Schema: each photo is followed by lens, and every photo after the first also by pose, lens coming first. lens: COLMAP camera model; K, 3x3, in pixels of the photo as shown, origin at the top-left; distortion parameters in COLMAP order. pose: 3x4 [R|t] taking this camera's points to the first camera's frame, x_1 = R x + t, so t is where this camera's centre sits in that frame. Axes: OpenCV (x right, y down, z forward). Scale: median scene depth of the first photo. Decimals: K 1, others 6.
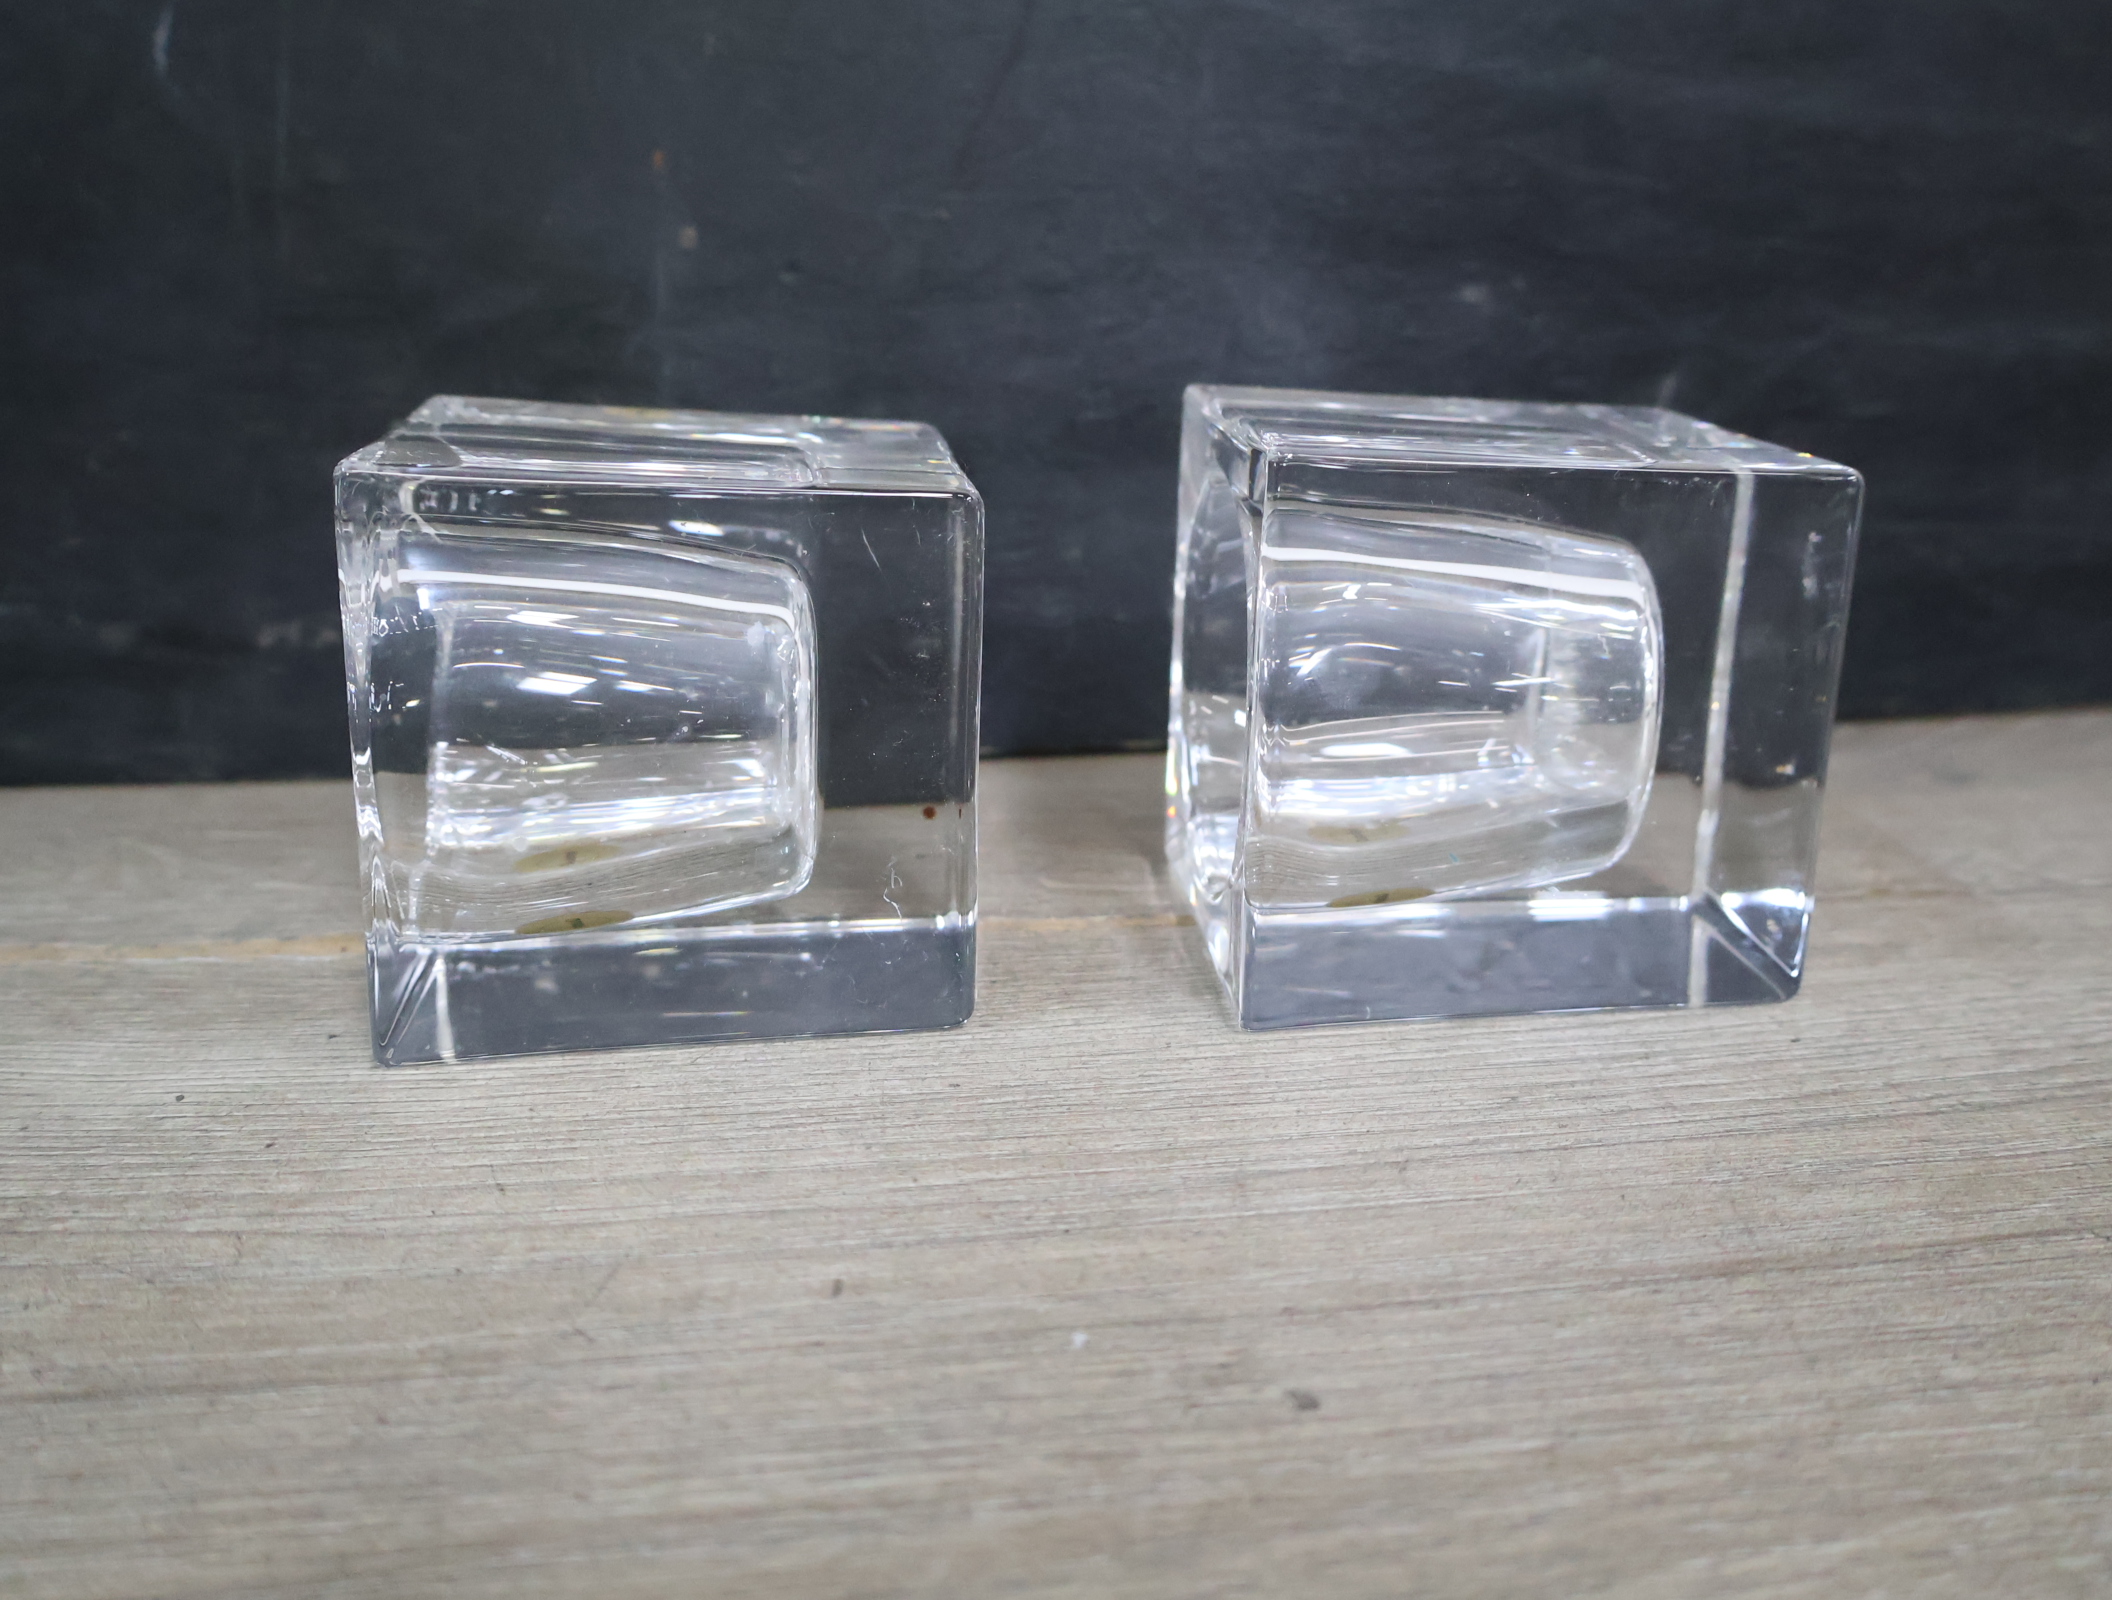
lens RADIAL K [[2133.9, 0, 1056.0], [0, 2133.9, 800.0], [0, 0, 1]] dist [0.020058, -0.004367]
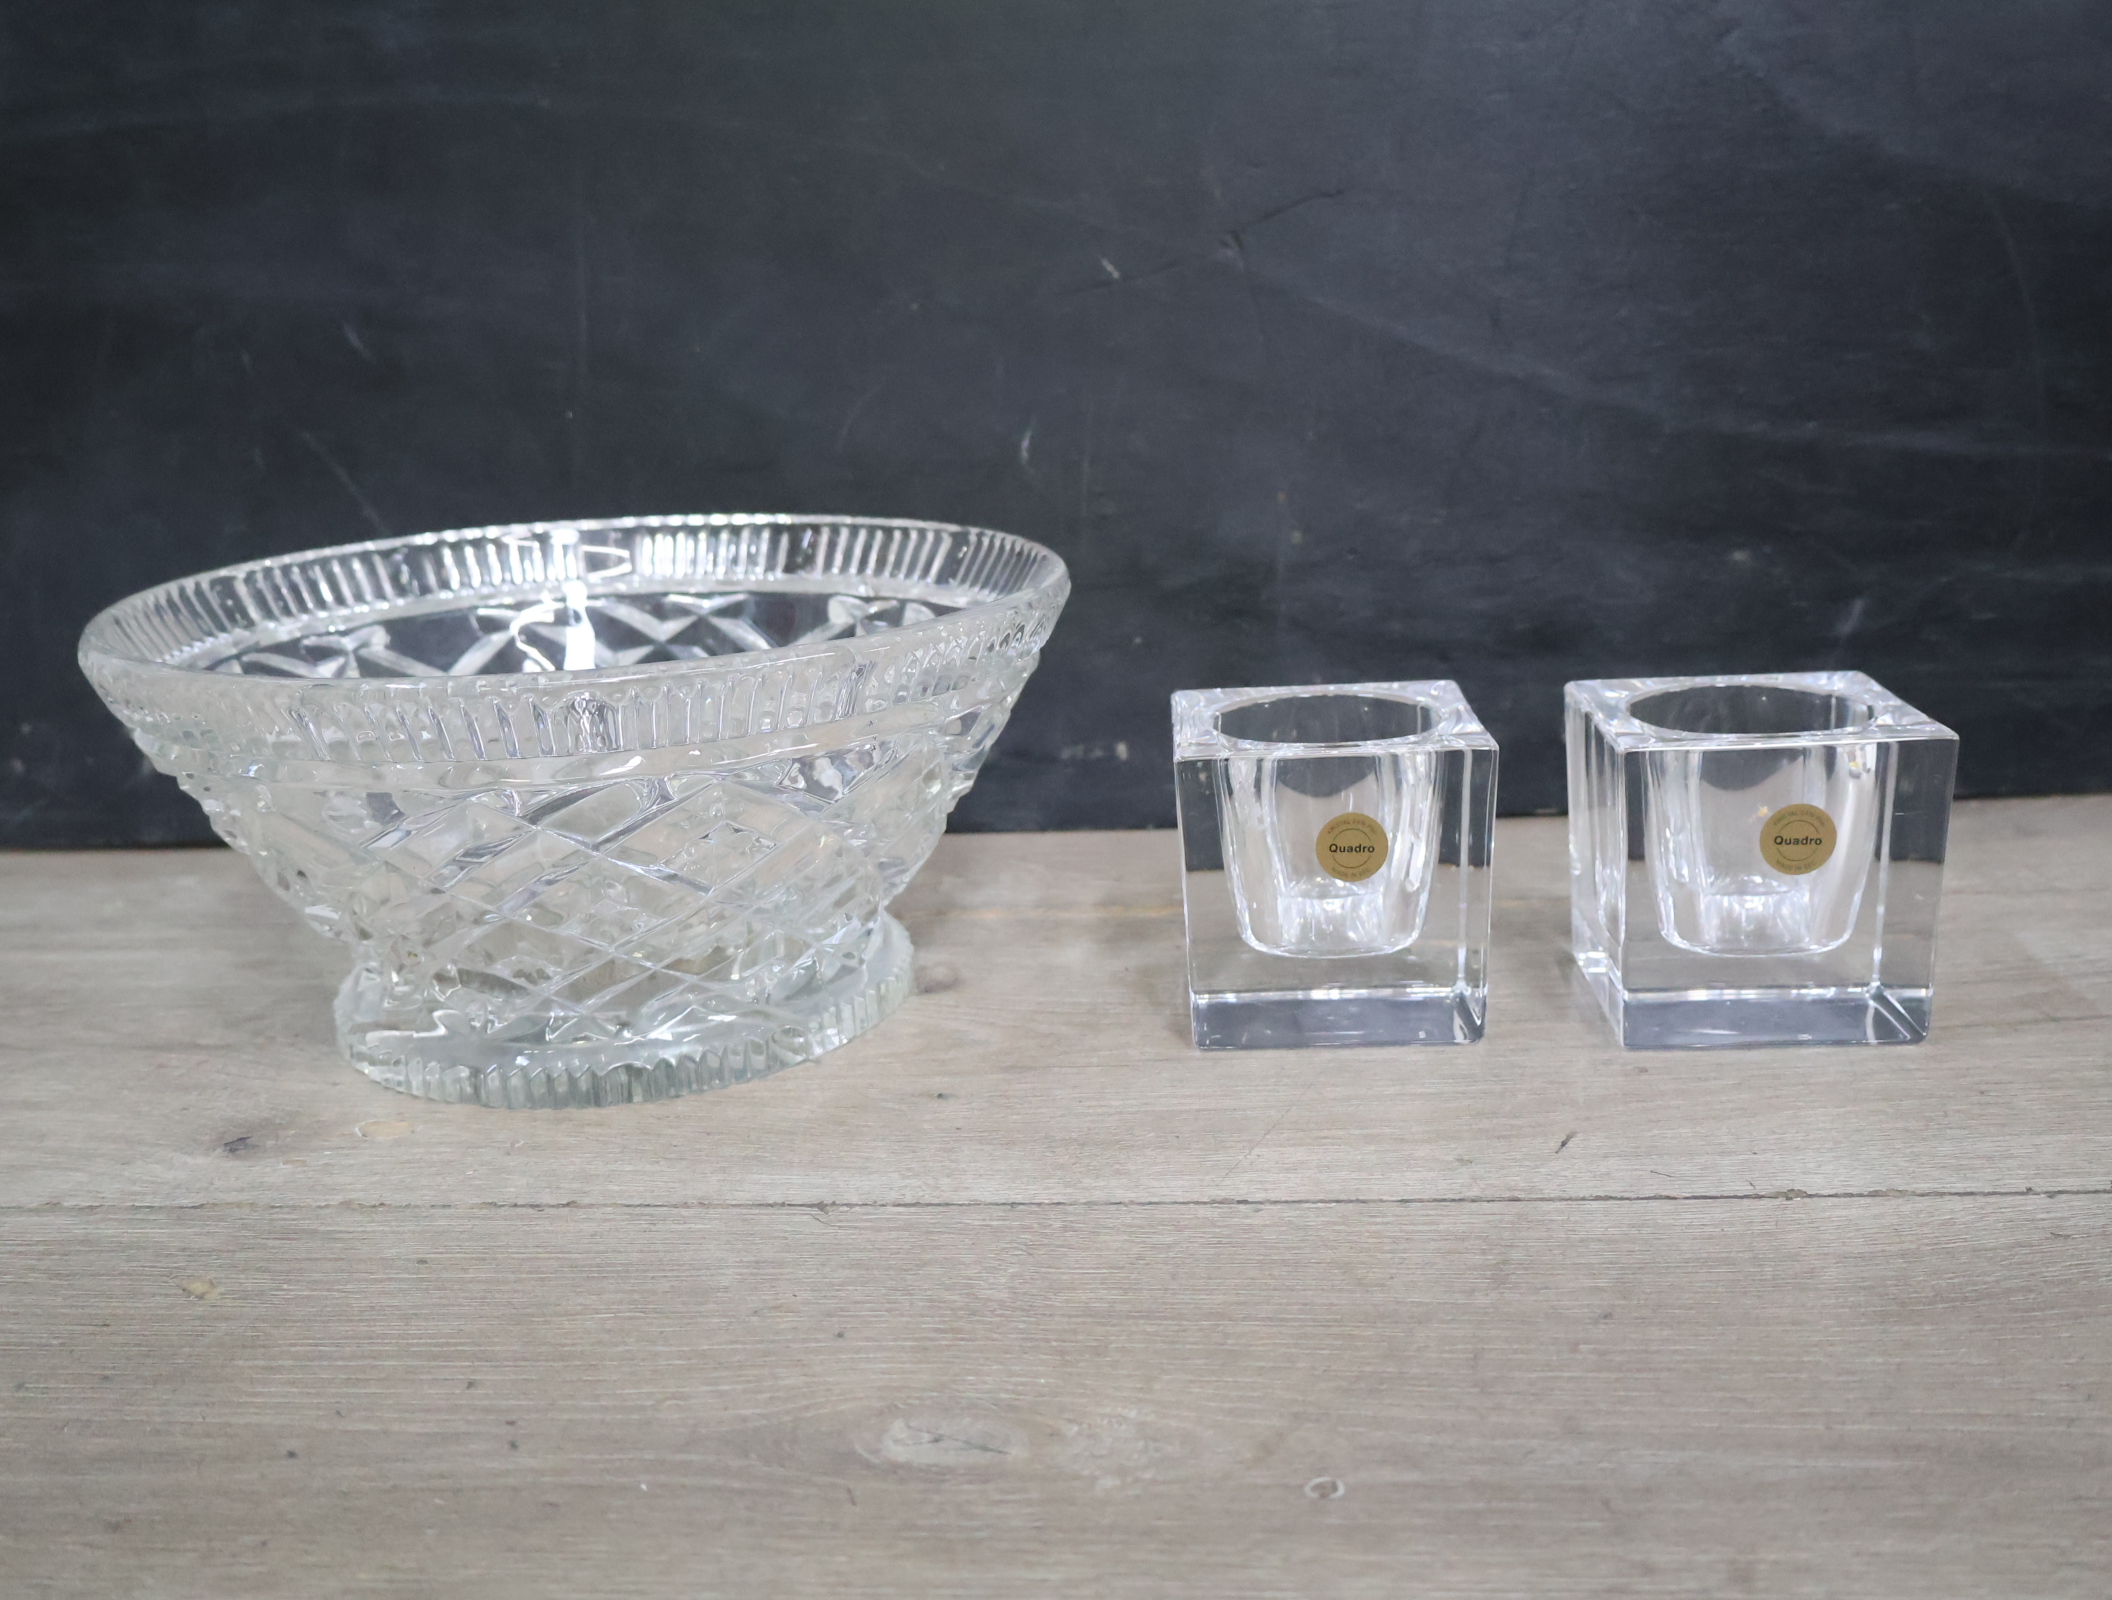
lens RADIAL K [[2133.9, 0, 1056.0], [0, 2133.9, 800.0], [0, 0, 1]] dist [0.020058, -0.004367]
pose [[0.988660, 0.001151, -0.150170, -0.179742], [-0.005455, 0.999586, -0.028256, 0.030548], [0.150075, 0.028754, 0.988256, -1.528794]]
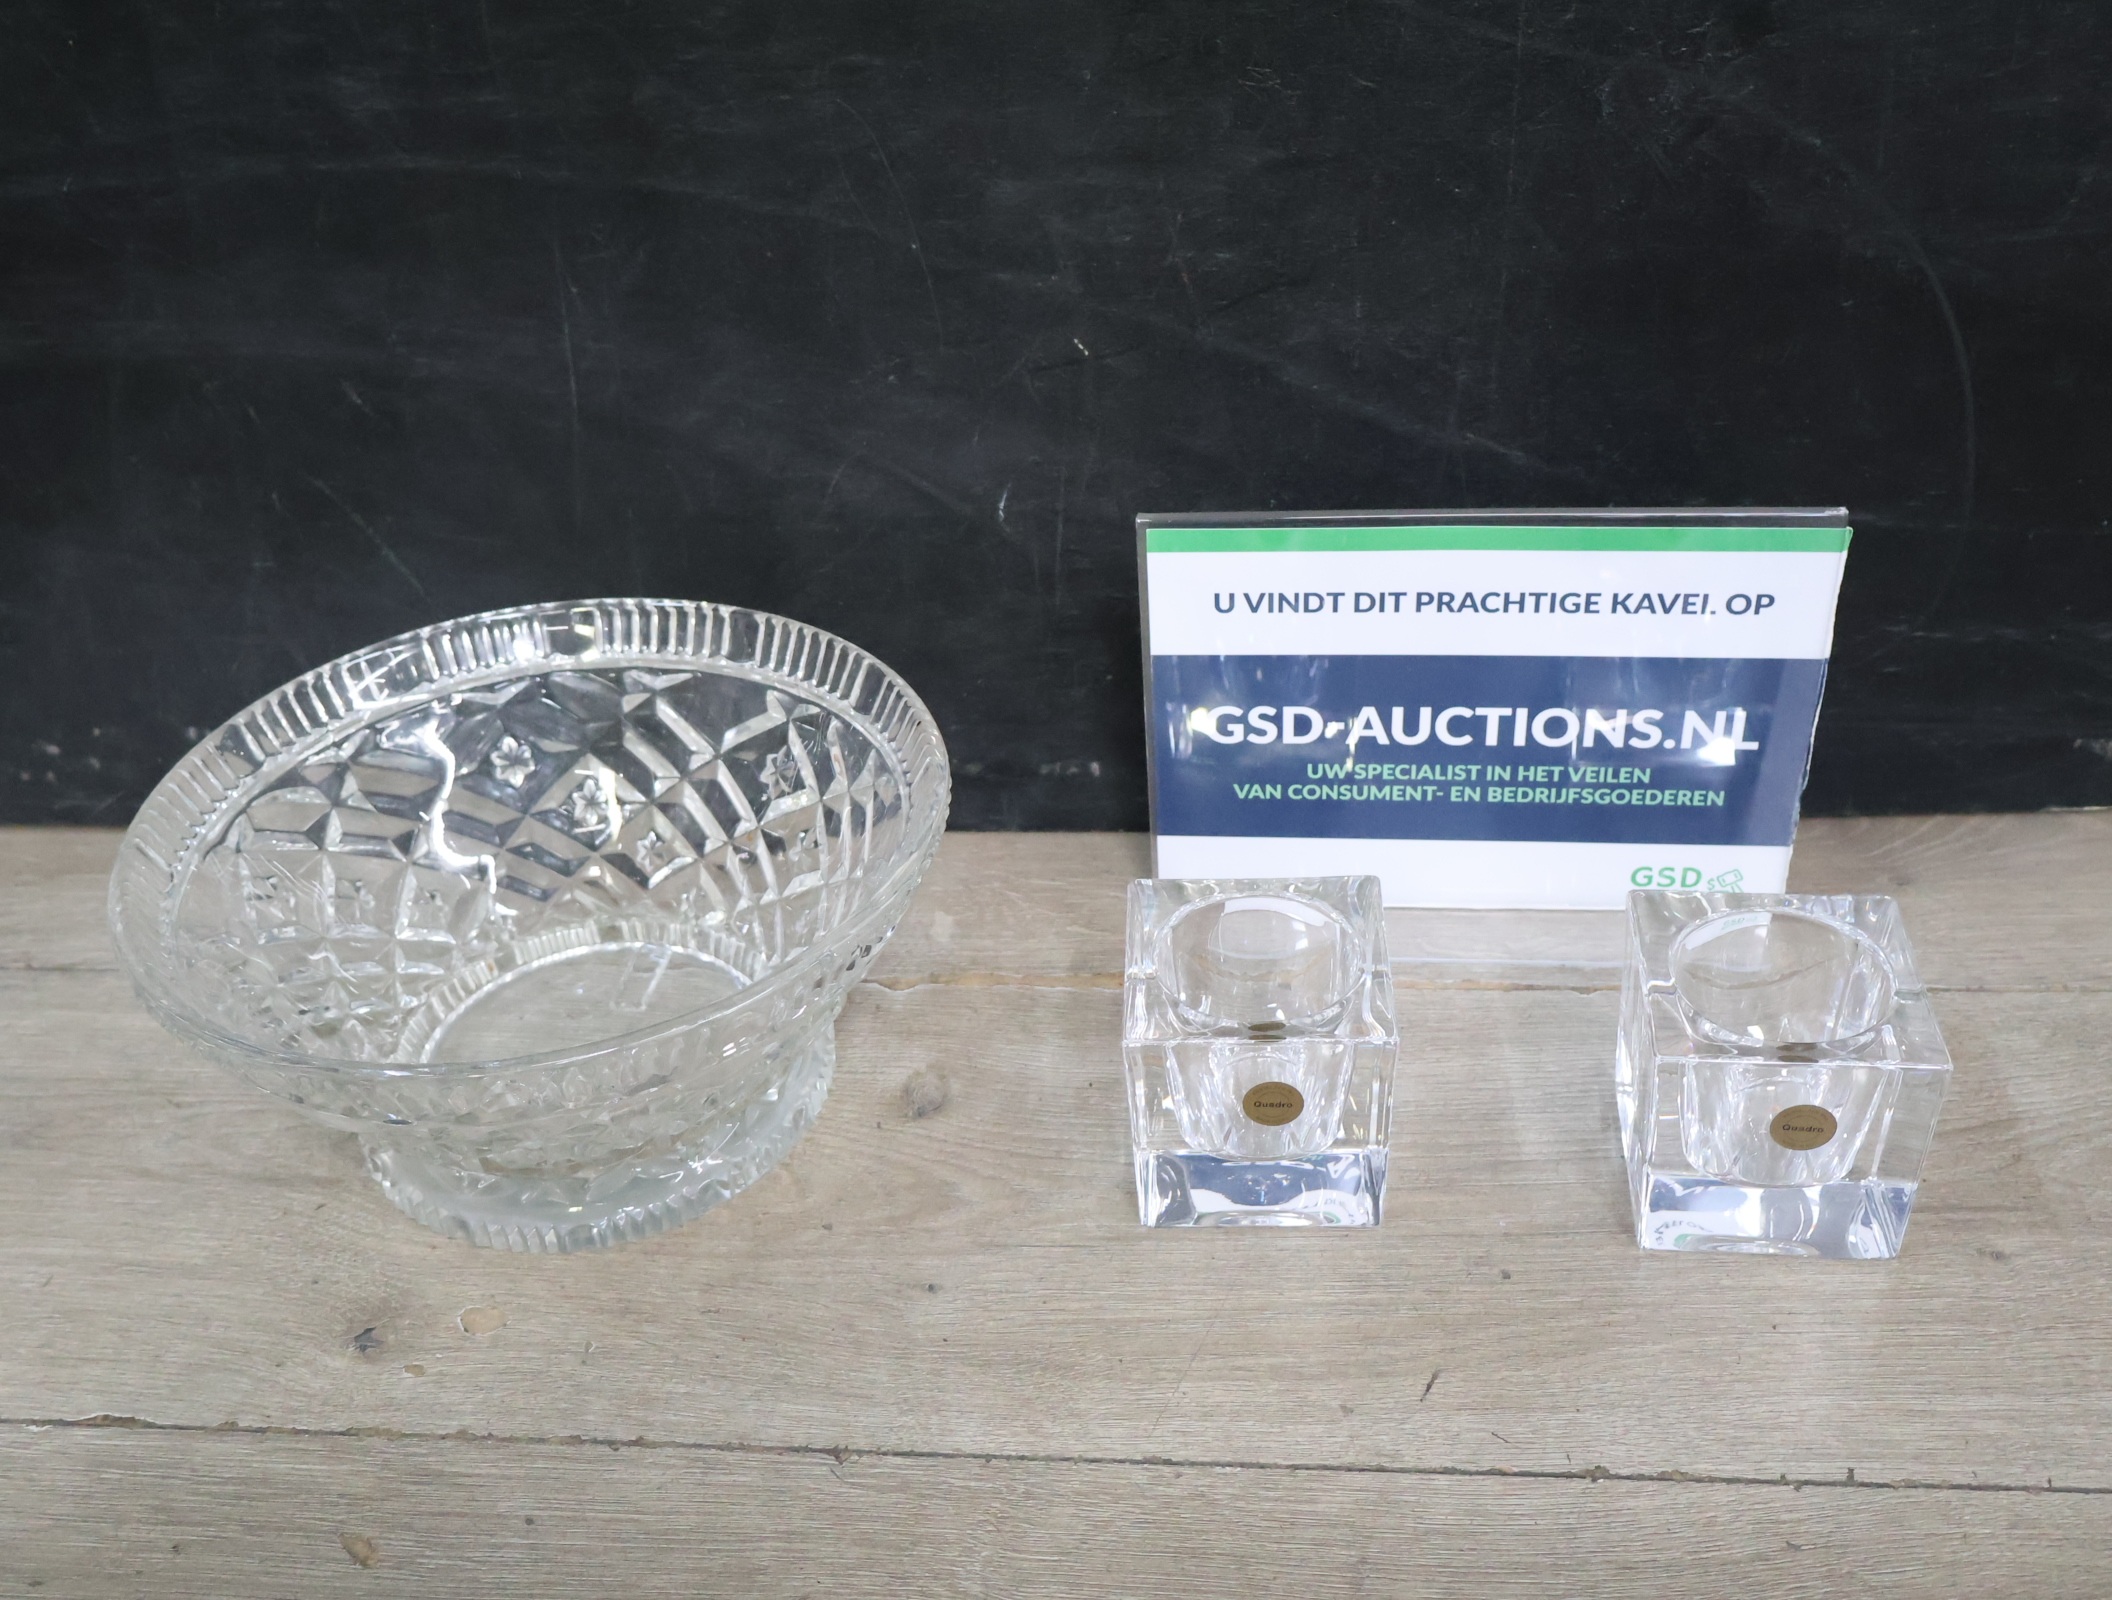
lens RADIAL K [[2133.9, 0, 1056.0], [0, 2133.9, 800.0], [0, 0, 1]] dist [0.020058, -0.004367]
pose [[0.987102, 0.047860, -0.152770, -0.082204], [0.003154, 0.948269, 0.317453, -1.268108], [0.160060, -0.313840, 0.935887, -1.676965]]
